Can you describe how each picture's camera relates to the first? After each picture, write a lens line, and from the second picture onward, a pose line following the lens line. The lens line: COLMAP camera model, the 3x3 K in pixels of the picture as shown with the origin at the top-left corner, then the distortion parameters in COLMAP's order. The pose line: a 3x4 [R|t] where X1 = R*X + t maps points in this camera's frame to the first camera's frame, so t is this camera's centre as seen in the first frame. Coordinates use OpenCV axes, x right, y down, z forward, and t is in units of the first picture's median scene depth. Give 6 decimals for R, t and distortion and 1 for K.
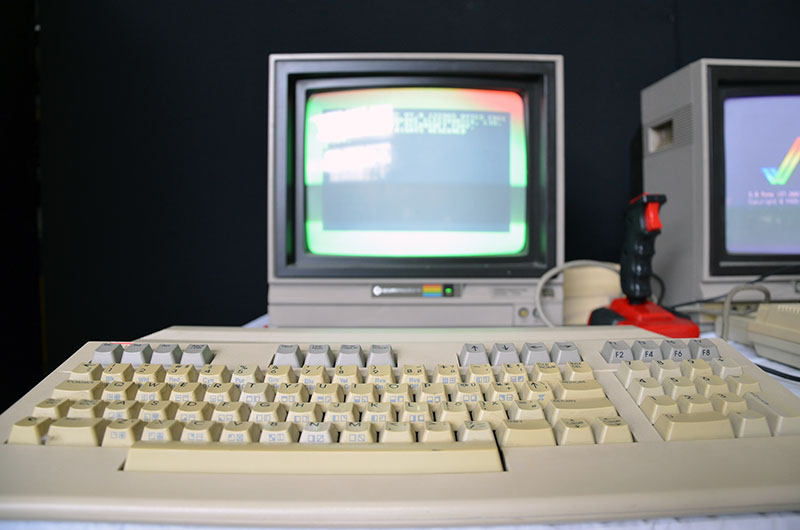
lens RADIAL K [[624.9, 0, 400.0], [0, 624.9, 265.0], [0, 0, 1]] dist [-0.037860, -0.002497]
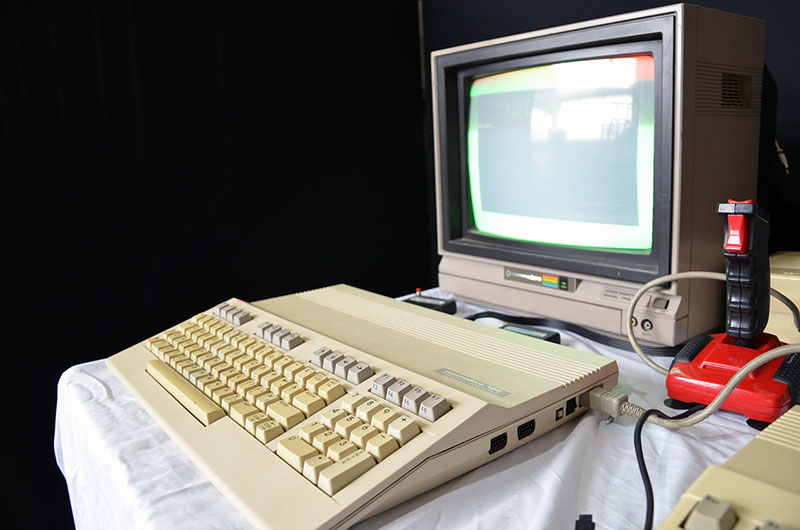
lens RADIAL K [[624.9, 0, 400.0], [0, 624.9, 265.0], [0, 0, 1]] dist [-0.037860, -0.002497]
pose [[0.624307, 0.121466, -0.771678, 0.651634], [0.022551, 0.984623, 0.173229, -0.157241], [0.780853, -0.125551, 0.611968, 0.227299]]
